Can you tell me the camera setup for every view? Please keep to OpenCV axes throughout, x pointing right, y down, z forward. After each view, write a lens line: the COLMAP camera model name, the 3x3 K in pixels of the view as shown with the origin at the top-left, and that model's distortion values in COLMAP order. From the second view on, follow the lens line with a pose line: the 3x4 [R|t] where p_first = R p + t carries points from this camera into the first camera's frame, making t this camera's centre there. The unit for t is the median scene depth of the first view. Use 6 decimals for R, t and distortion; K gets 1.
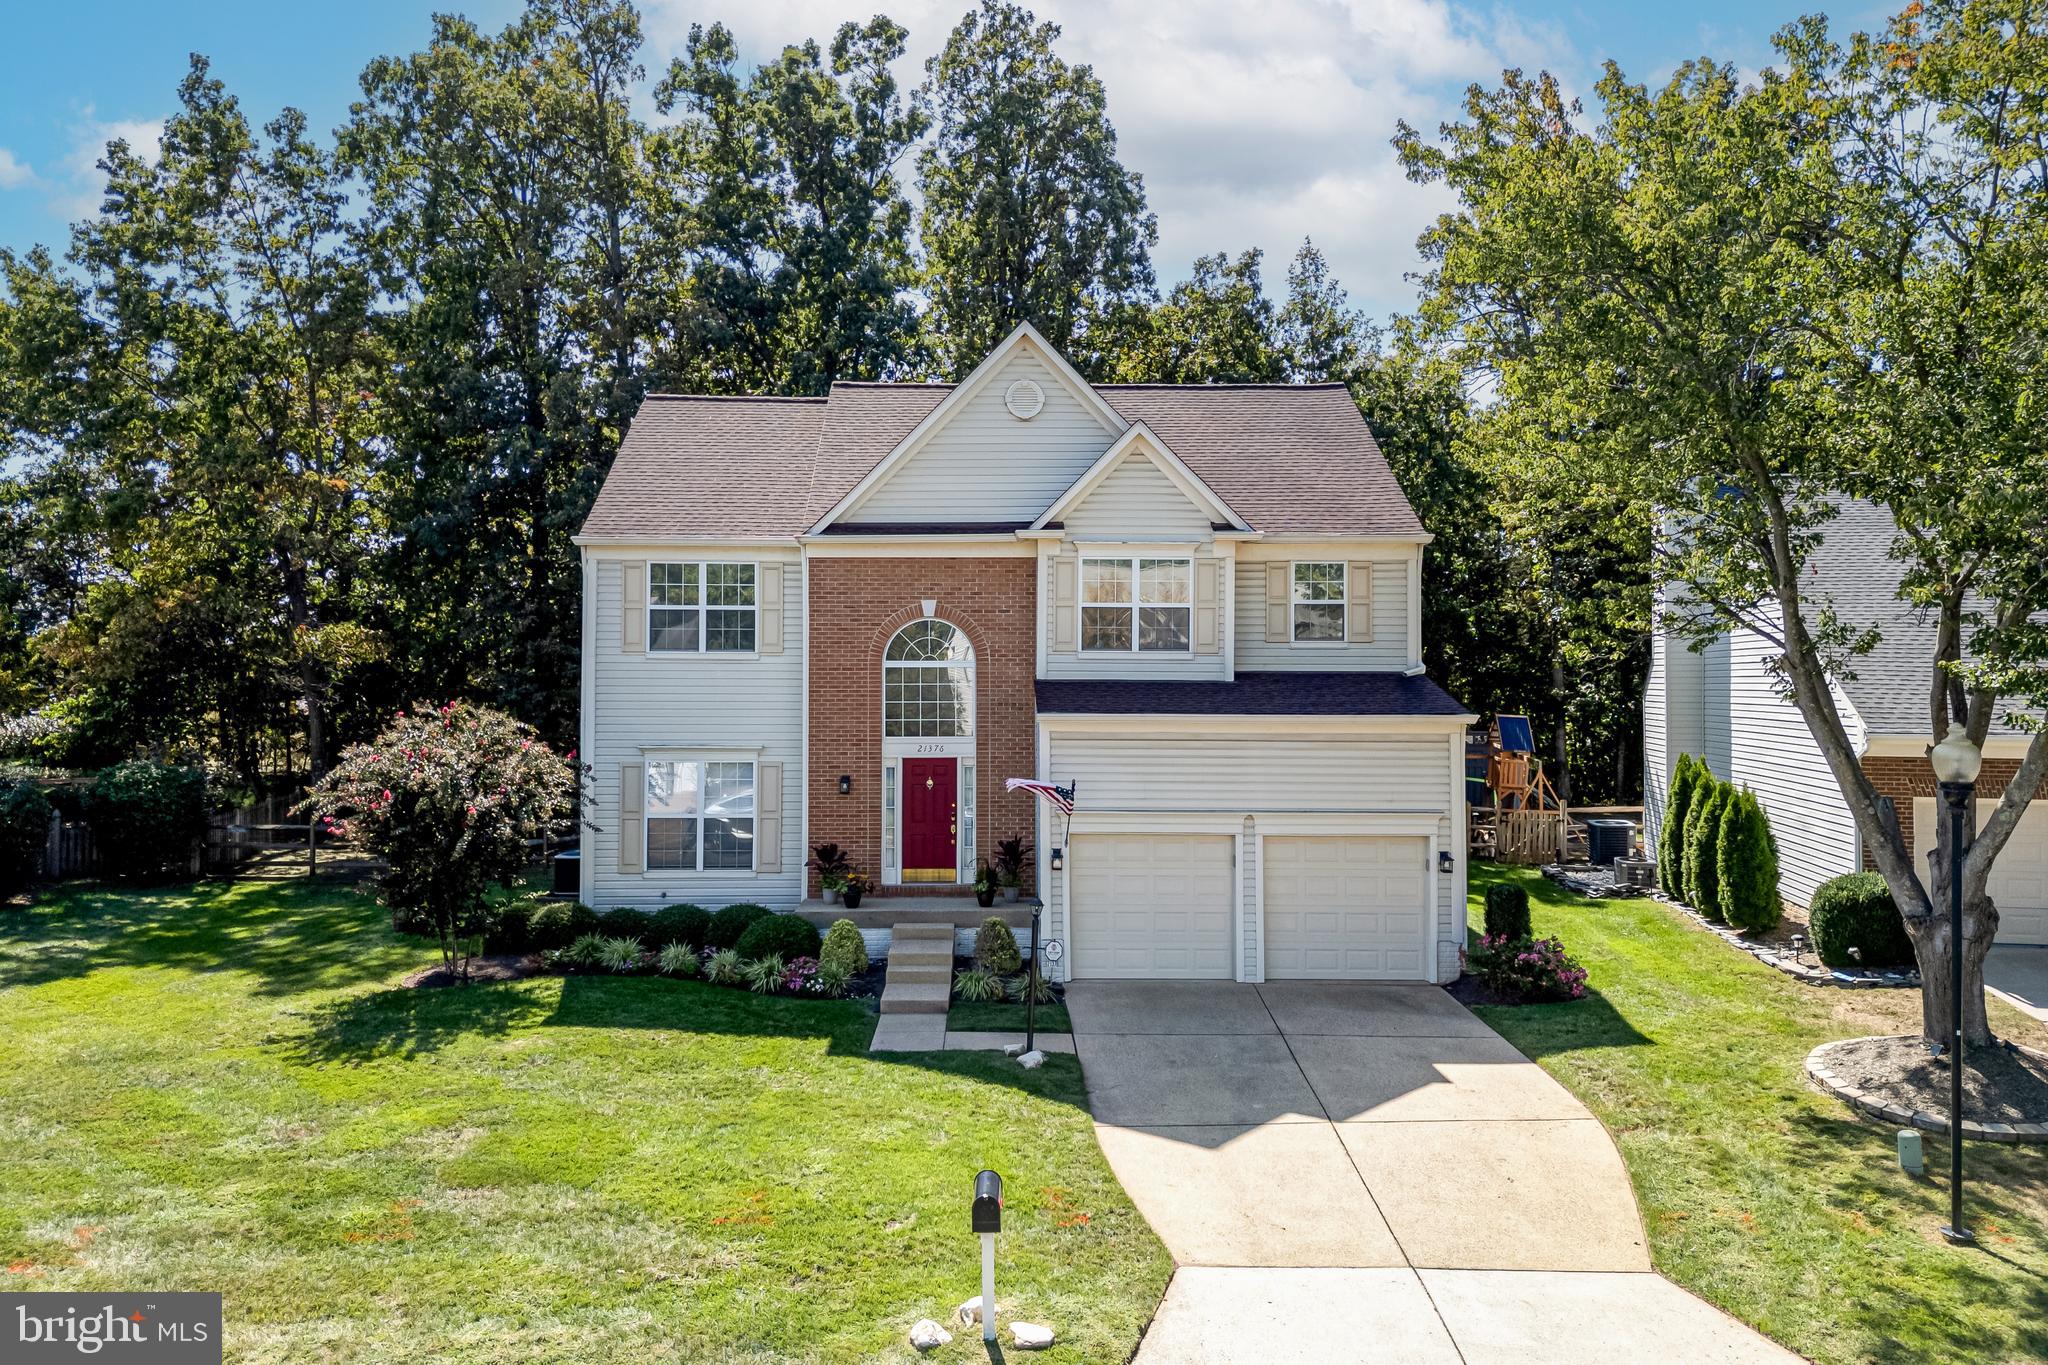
lens RADIAL K [[1430.8, 0, 1025.1], [0, 1430.8, 682.5], [0, 0, 1]] dist [-0.002408, -0.002950]
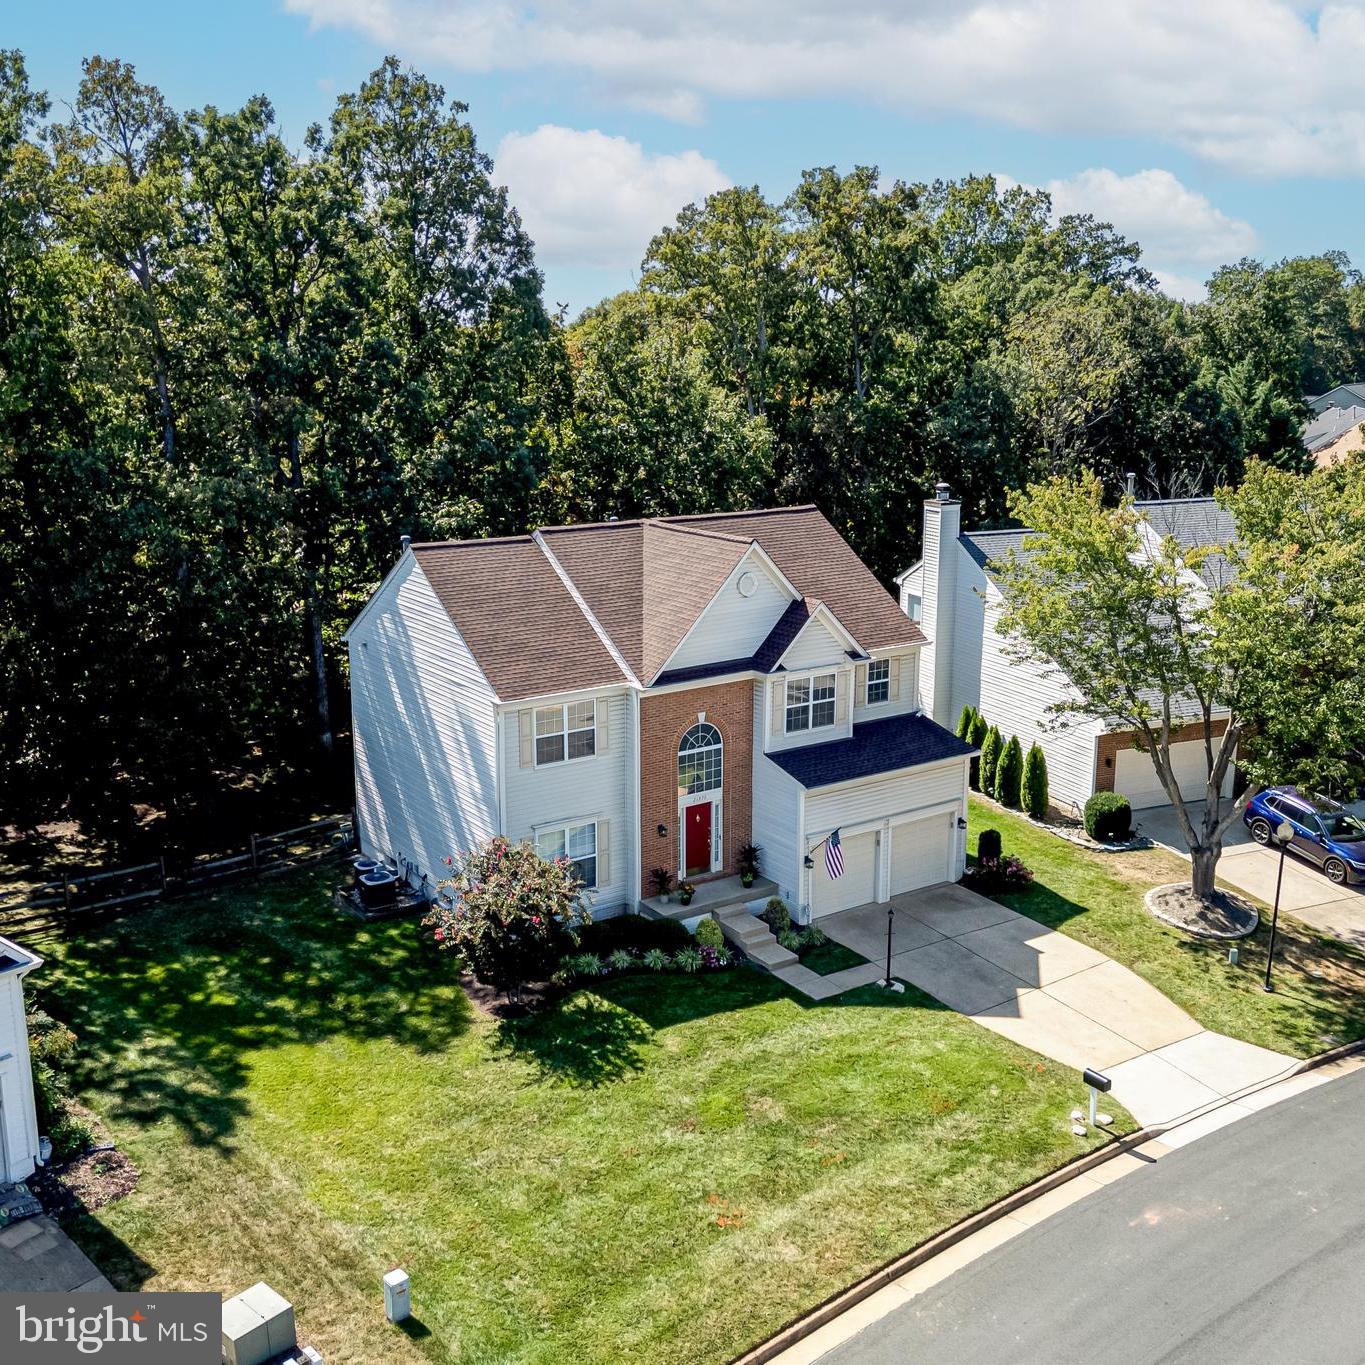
lens RADIAL K [[1457.7, 0, 681.1], [0, 1457.7, 681.2], [0, 0, 1]] dist [0.011242, 0.000000]
pose [[0.835571, -0.123315, 0.535364, -0.967508], [-0.000324, 0.974372, 0.224941, -0.464144], [-0.549382, -0.188128, 0.814118, -0.324484]]
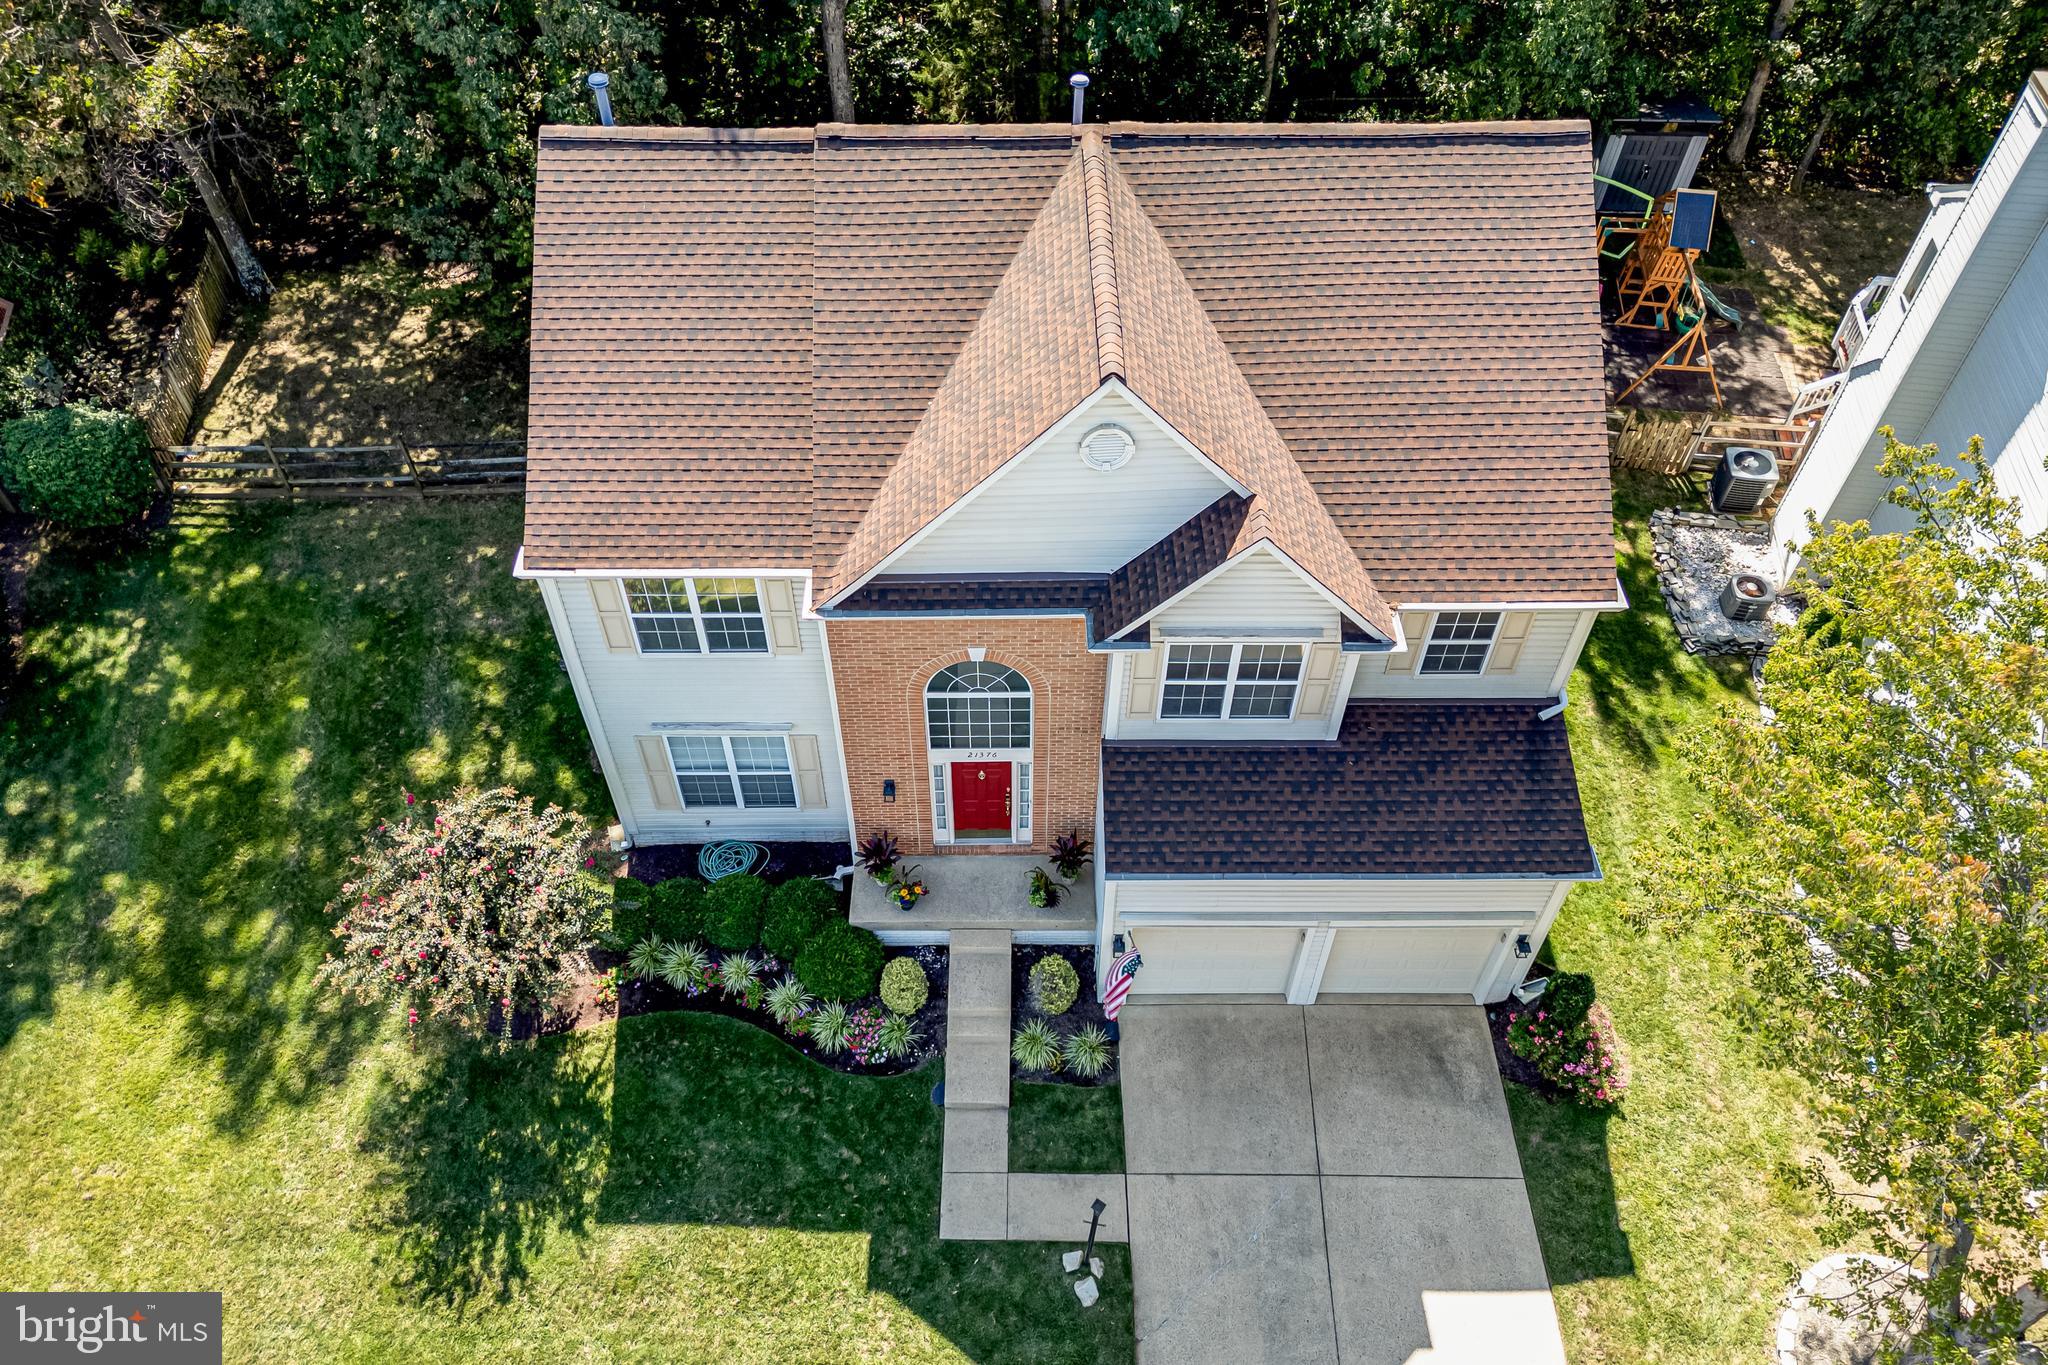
lens RADIAL K [[1430.8, 0, 1015.9], [0, 1430.8, 687.0], [0, 0, 1]] dist [-0.002408, -0.002950]
pose [[0.999476, 0.022806, -0.022973, -0.026176], [0.002302, 0.657813, 0.753177, -0.651694], [0.032289, -0.752836, 0.657416, 0.453406]]
